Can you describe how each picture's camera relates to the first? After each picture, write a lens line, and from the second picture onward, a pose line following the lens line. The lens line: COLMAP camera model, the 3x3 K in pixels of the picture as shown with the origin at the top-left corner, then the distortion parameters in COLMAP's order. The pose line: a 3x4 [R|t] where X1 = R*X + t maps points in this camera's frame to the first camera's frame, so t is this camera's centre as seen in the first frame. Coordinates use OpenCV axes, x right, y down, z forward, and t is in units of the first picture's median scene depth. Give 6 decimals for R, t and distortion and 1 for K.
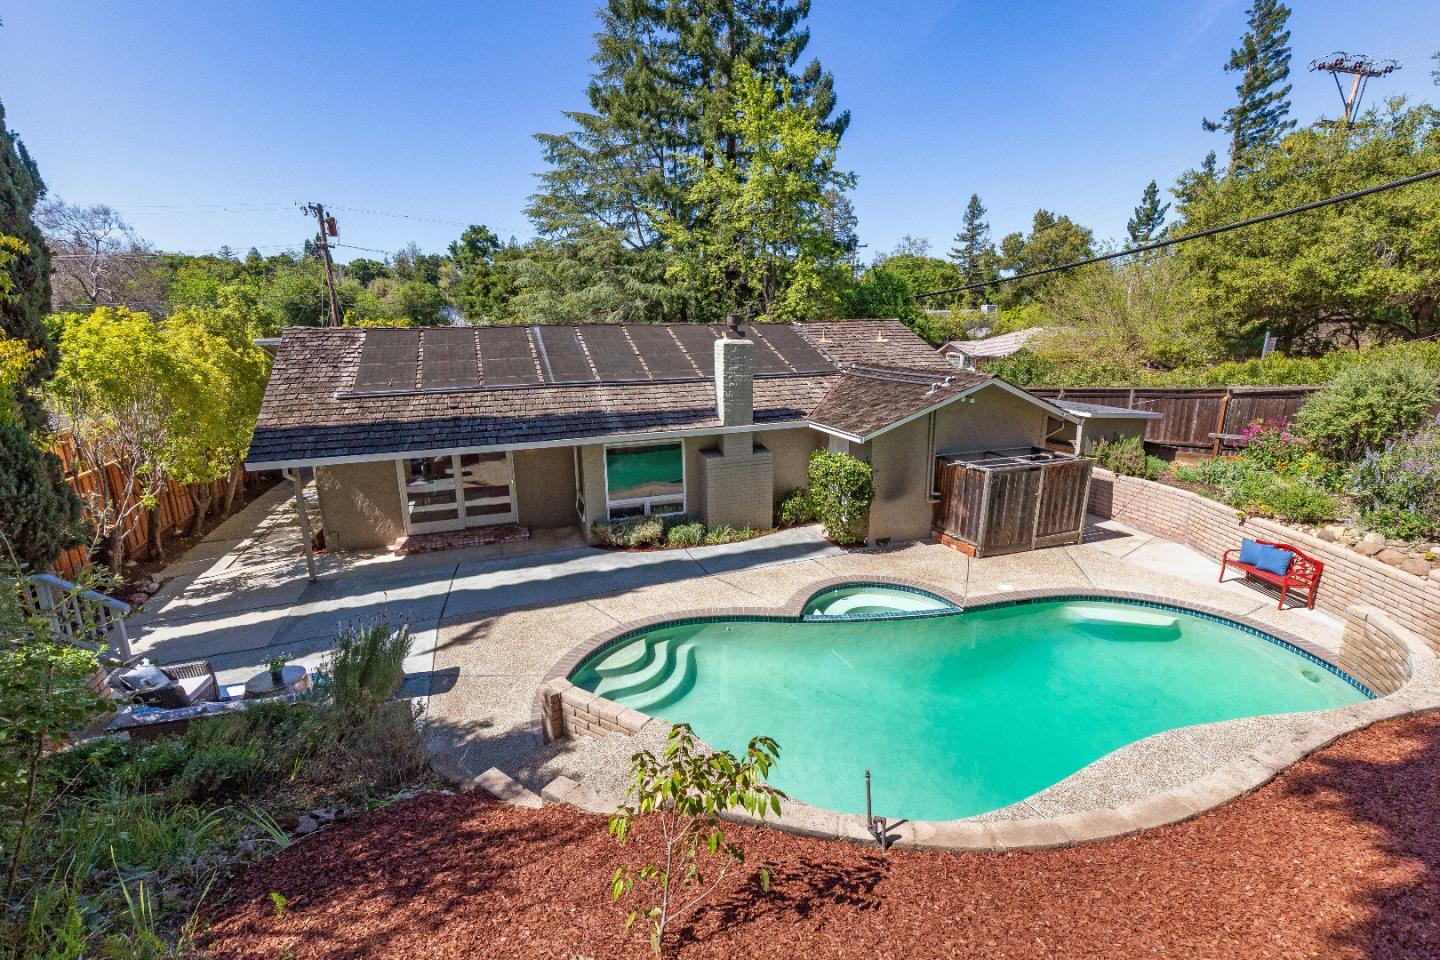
lens RADIAL K [[659.6, 0, 719.9], [0, 659.6, 479.6], [0, 0, 1]] dist [0.010378, -0.000476]
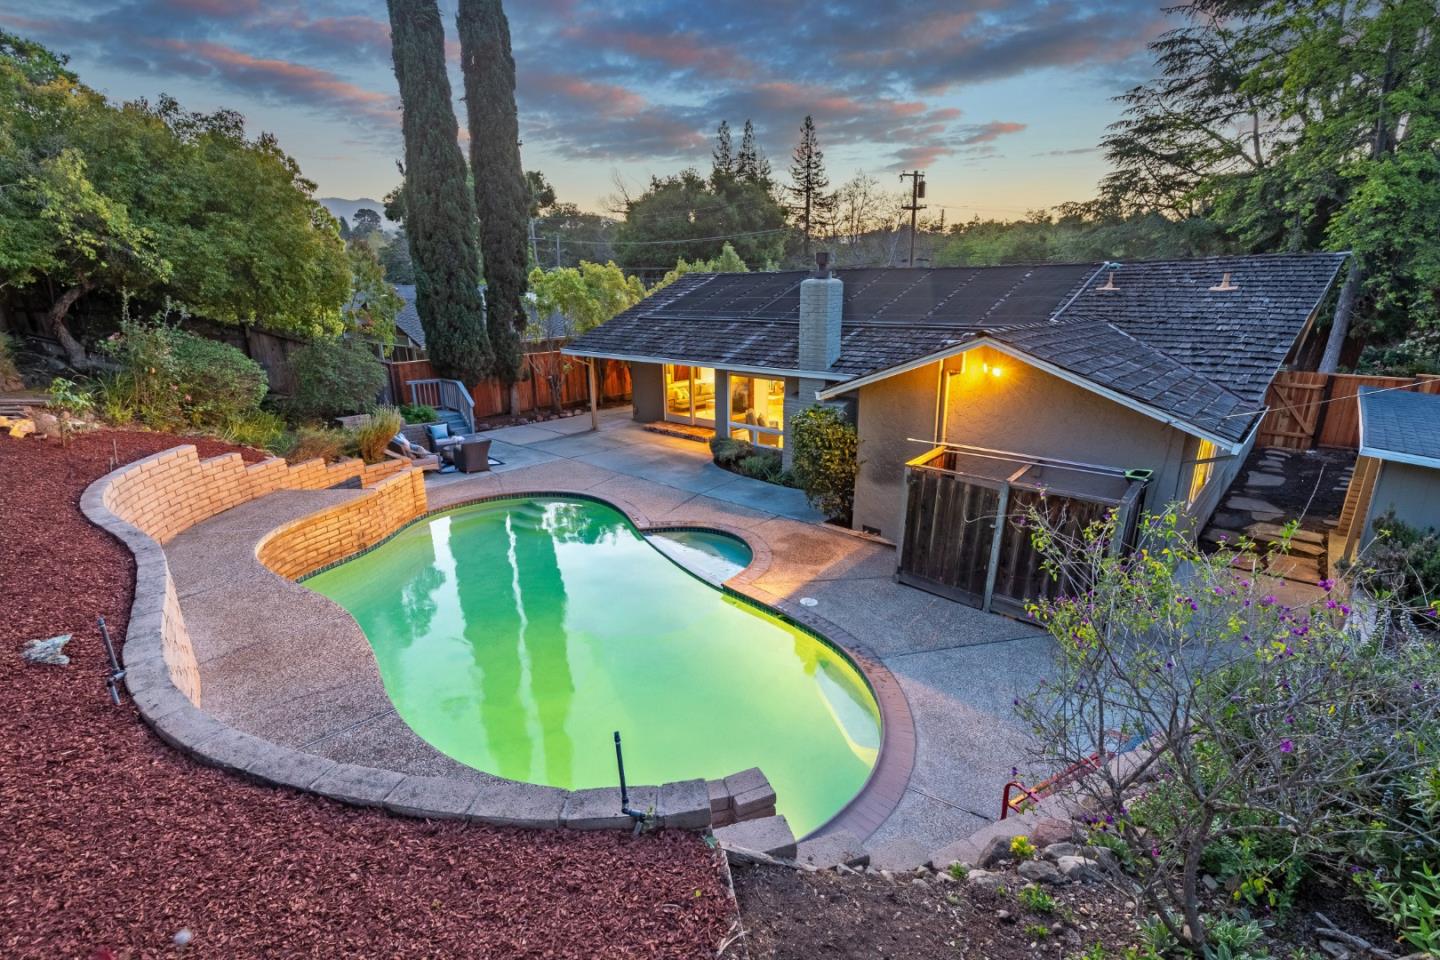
lens RADIAL K [[659.6, 0, 727.0], [0, 659.6, 473.9], [0, 0, 1]] dist [0.010378, -0.000476]
pose [[0.465439, 0.251776, -0.848514, 0.569781], [-0.209446, 0.962788, 0.170796, -0.051436], [0.859941, 0.098223, 0.500853, 0.298627]]
